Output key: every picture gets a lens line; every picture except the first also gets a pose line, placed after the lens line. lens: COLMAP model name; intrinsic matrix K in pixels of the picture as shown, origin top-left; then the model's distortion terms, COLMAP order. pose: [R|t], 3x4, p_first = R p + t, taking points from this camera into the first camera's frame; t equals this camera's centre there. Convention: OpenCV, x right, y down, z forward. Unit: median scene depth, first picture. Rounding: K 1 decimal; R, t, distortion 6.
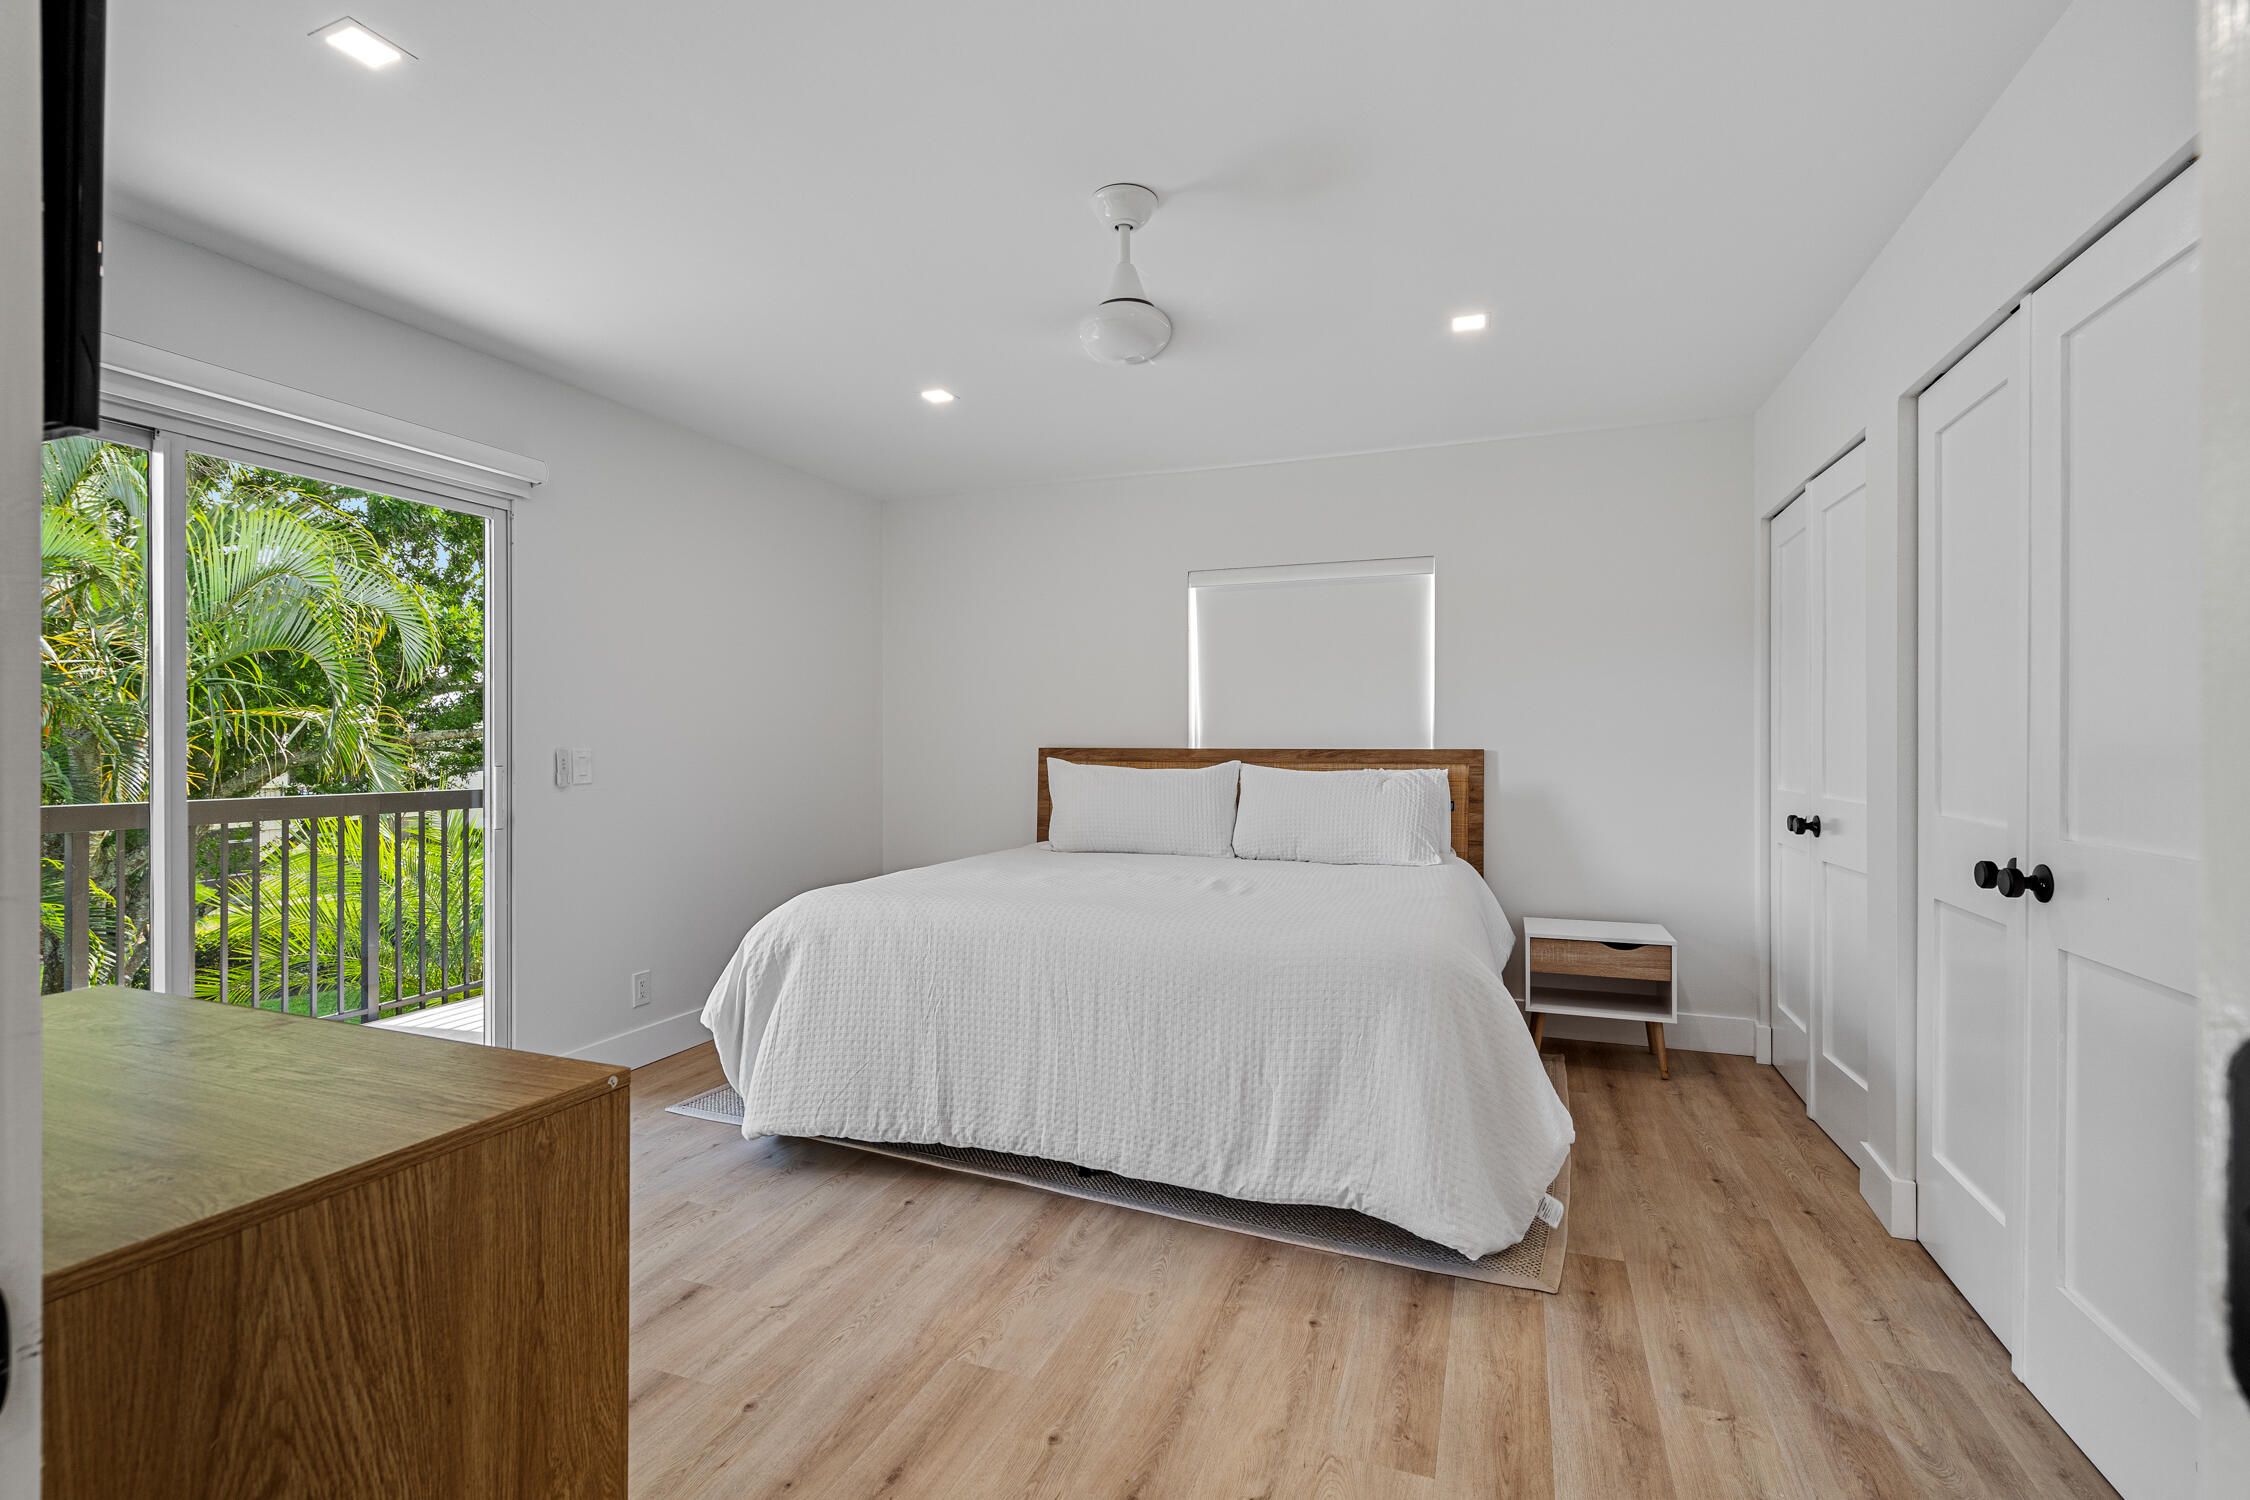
lens RADIAL K [[1036.3, 0, 1123.1], [0, 1036.3, 752.9], [0, 0, 1]] dist [-0.002625, 0.000410]
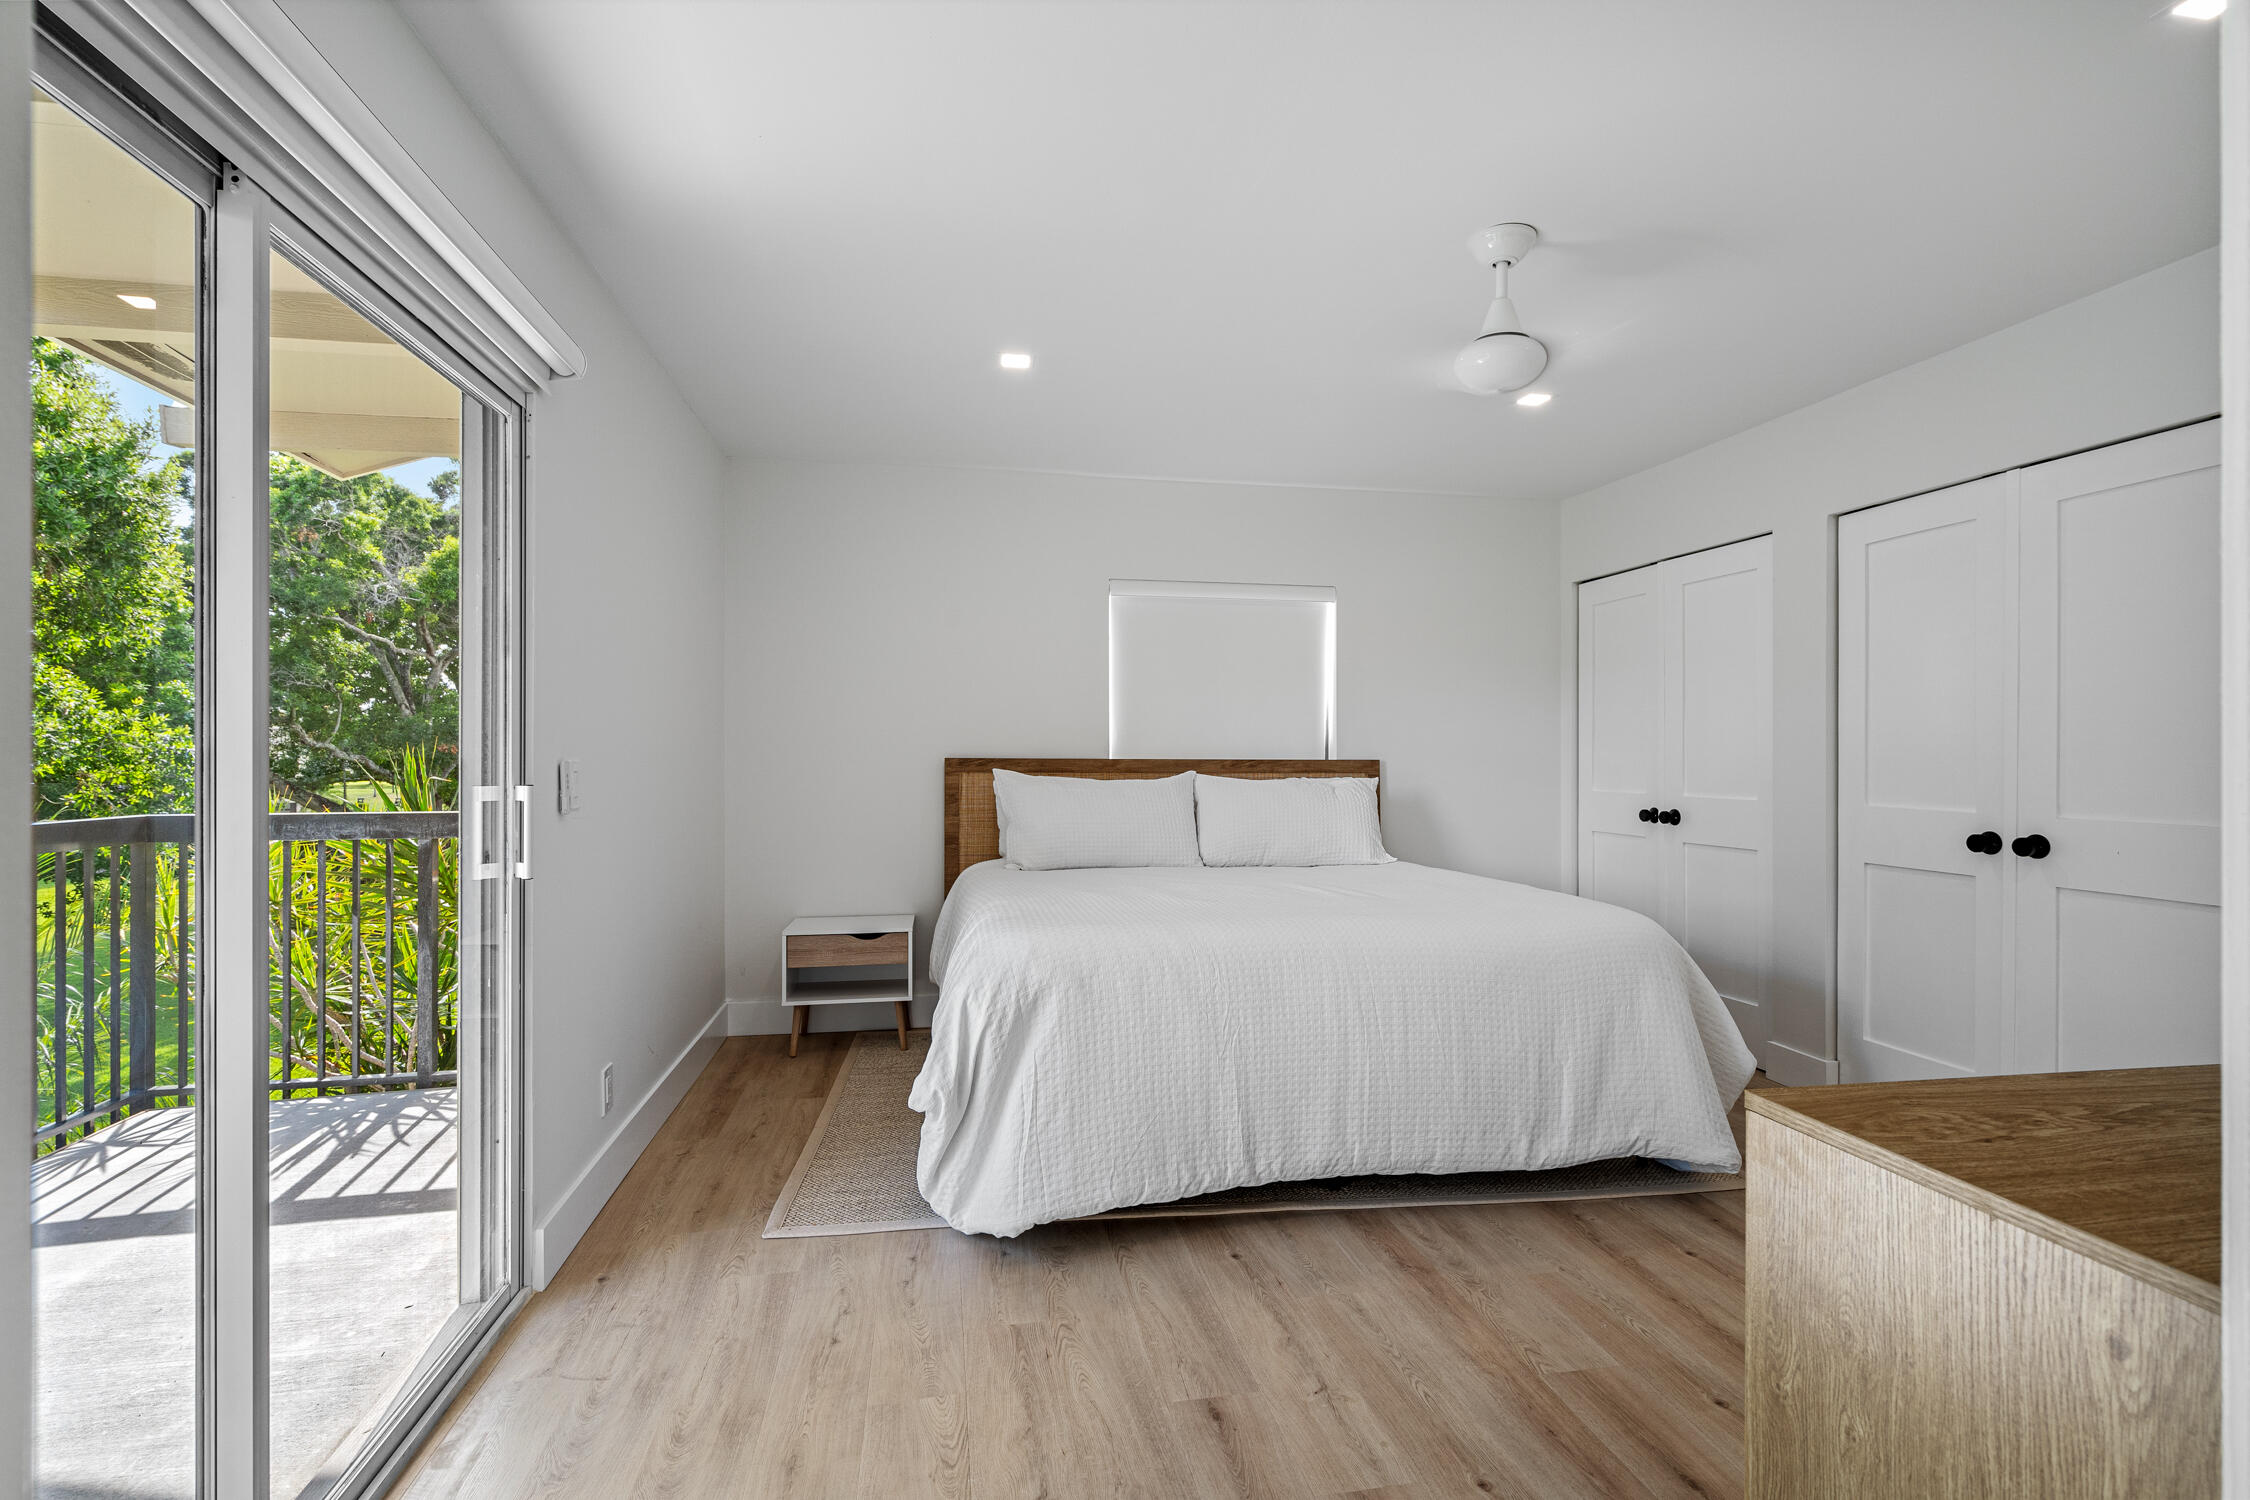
lens RADIAL K [[1036.3, 0, 1126.4], [0, 1036.3, 756.5], [0, 0, 1]] dist [-0.002625, 0.000410]
pose [[0.851167, 0.001111, 0.524894, -0.767486], [0.002237, 0.999981, -0.005744, -0.001542], [-0.524891, 0.006063, 0.851148, 0.269945]]
